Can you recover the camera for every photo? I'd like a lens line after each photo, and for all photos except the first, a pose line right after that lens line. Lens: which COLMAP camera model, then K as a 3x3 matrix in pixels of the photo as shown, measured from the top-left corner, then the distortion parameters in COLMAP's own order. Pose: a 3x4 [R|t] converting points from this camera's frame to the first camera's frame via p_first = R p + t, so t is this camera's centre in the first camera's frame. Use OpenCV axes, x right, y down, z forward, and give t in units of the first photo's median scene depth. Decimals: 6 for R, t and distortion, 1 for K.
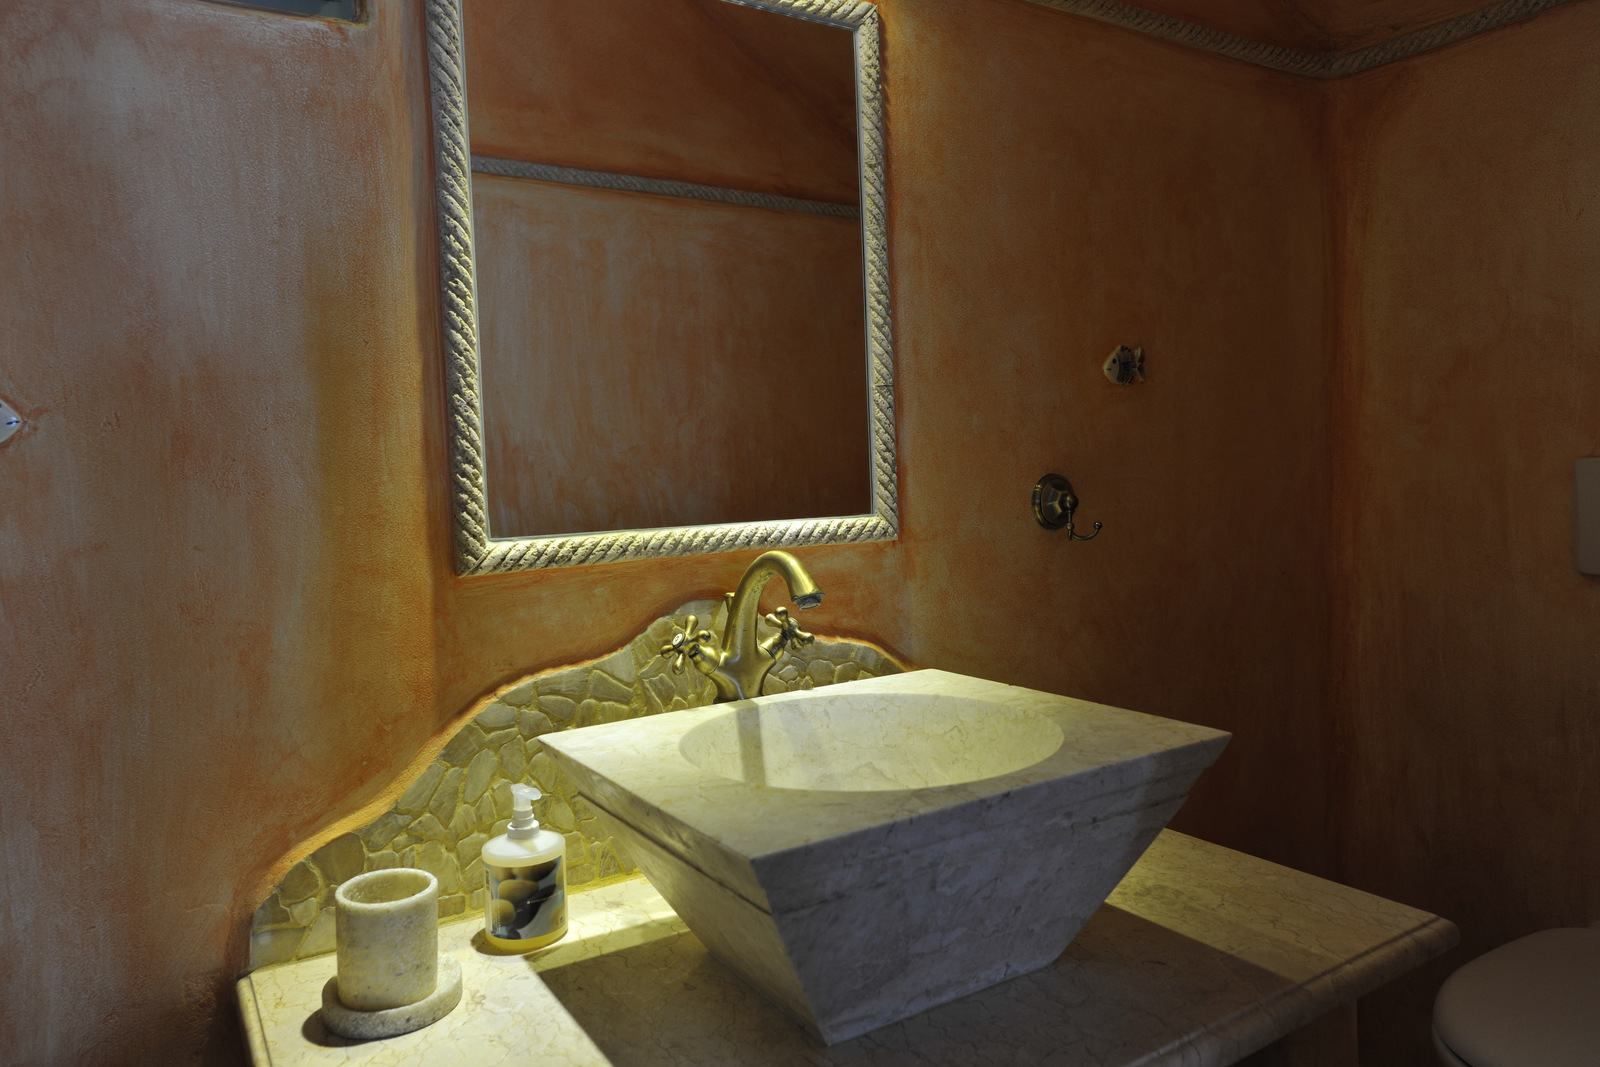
lens RADIAL K [[1074.9, 0, 800.0], [0, 1074.9, 533.5], [0, 0, 1]] dist [0.001651, 0.000262]
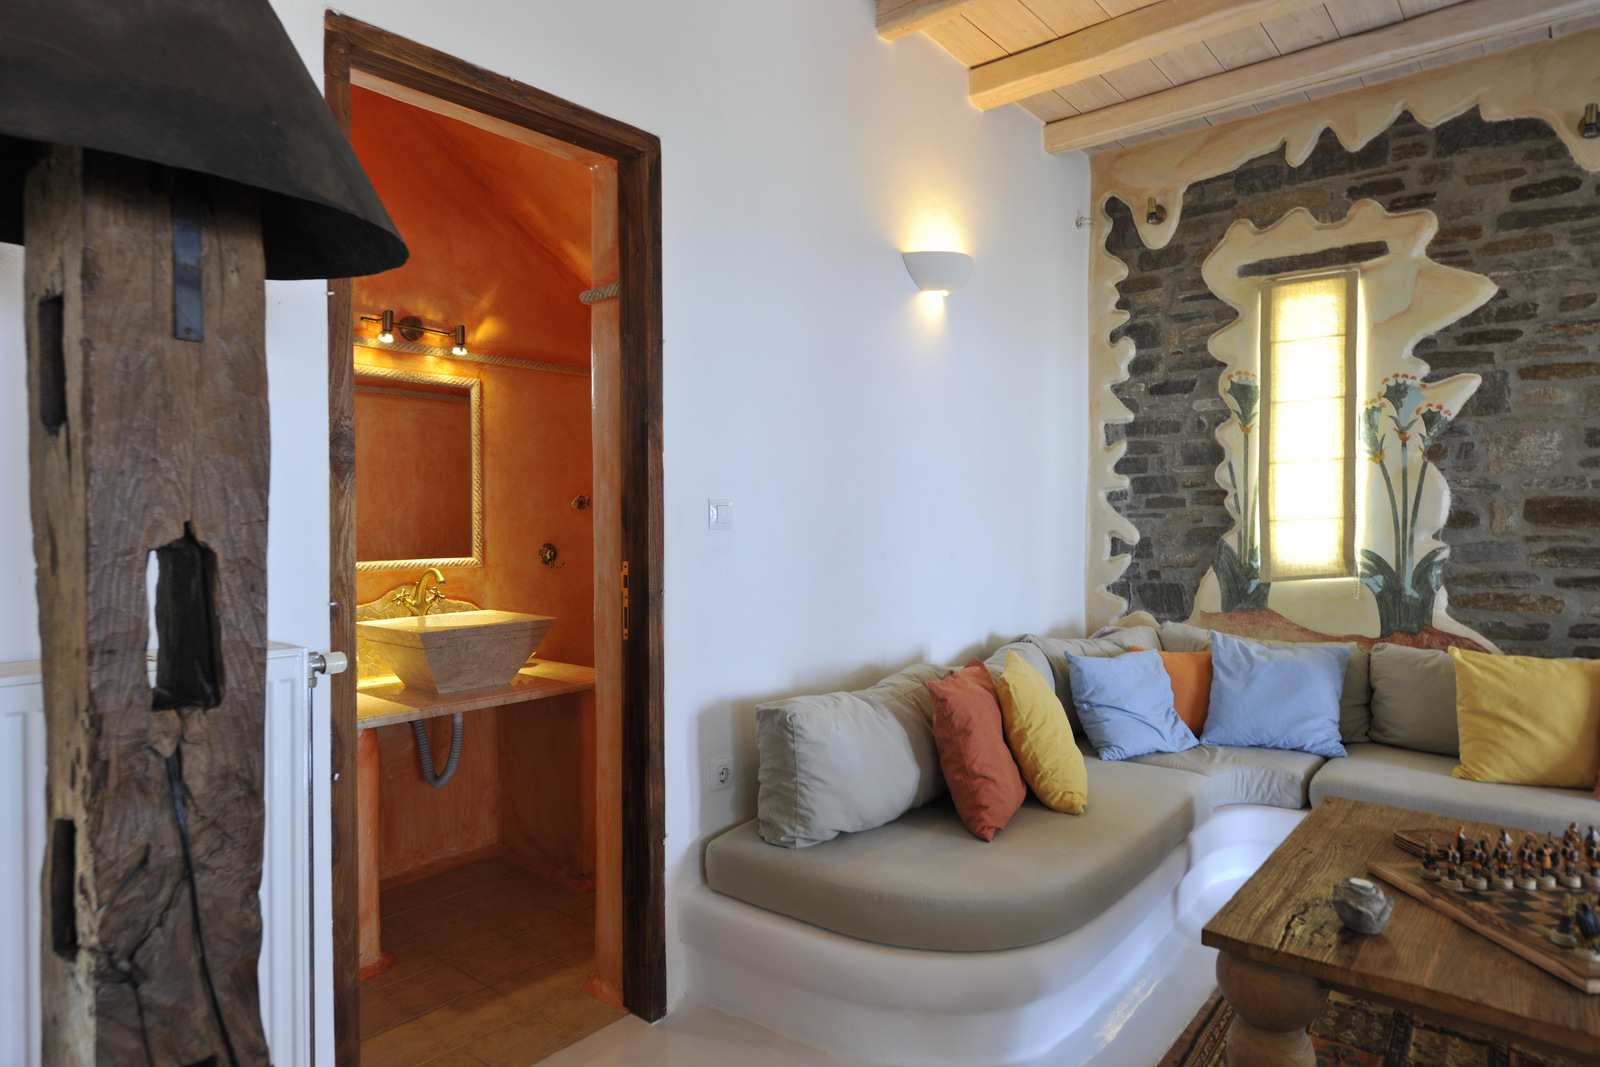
lens RADIAL K [[941.6, 0, 793.6], [0, 941.6, 532.8], [0, 0, 1]] dist [-0.002406, -0.000158]
pose [[0.952685, 0.030420, 0.302433, 0.121853], [-0.017806, 0.998856, -0.044377, 0.012459], [-0.303437, 0.036892, 0.952137, -1.615889]]
